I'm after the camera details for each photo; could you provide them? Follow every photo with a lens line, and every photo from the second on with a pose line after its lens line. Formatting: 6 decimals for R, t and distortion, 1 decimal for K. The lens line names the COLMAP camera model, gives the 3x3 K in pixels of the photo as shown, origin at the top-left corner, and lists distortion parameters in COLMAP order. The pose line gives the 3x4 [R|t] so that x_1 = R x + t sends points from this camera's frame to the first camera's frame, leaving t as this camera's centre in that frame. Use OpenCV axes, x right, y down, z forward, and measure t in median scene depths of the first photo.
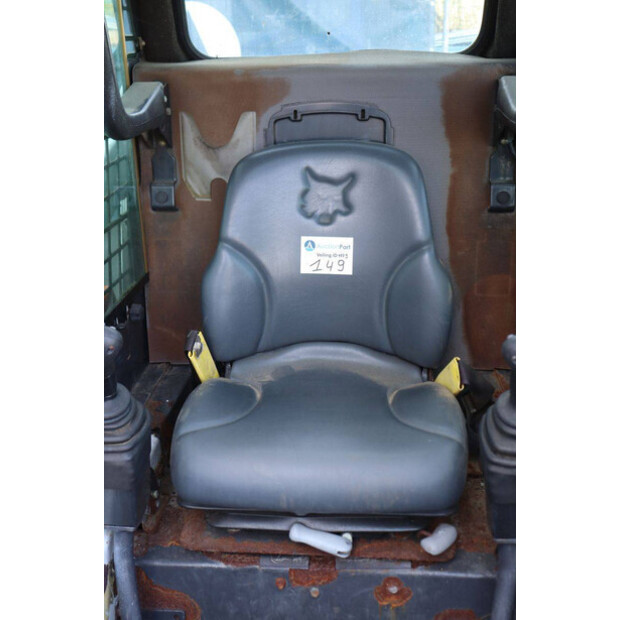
lens RADIAL K [[740.6, 0, 310.0], [0, 740.6, 310.0], [0, 0, 1]] dist [-0.006537, 0.066965]
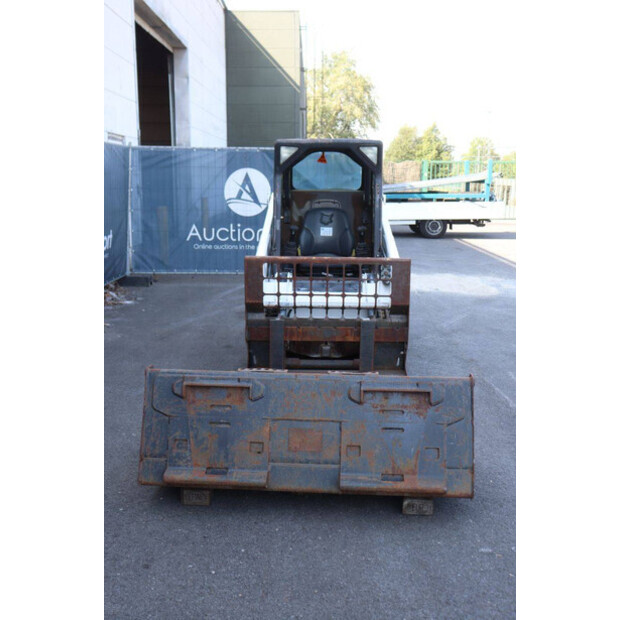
lens RADIAL K [[740.6, 0, 310.0], [0, 740.6, 310.0], [0, 0, 1]] dist [-0.006537, 0.066965]
pose [[0.998941, 0.020704, 0.041092, -0.252555], [-0.012987, 0.983603, -0.179881, 1.207577], [-0.044143, 0.179157, 0.982830, -3.342665]]
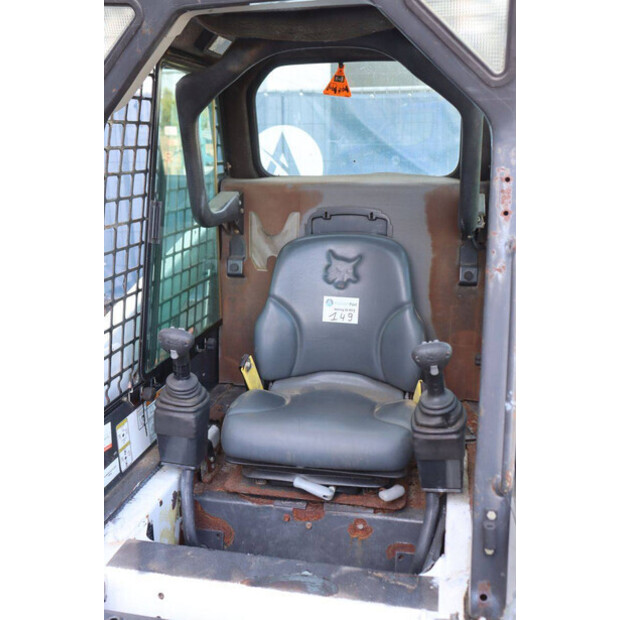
lens RADIAL K [[740.6, 0, 310.0], [0, 740.6, 310.0], [0, 0, 1]] dist [-0.006537, 0.066965]
pose [[0.989900, 0.041985, -0.135408, 0.159240], [-0.059234, 0.990262, -0.125989, 0.113356], [0.128799, 0.132738, 0.982747, -0.436246]]
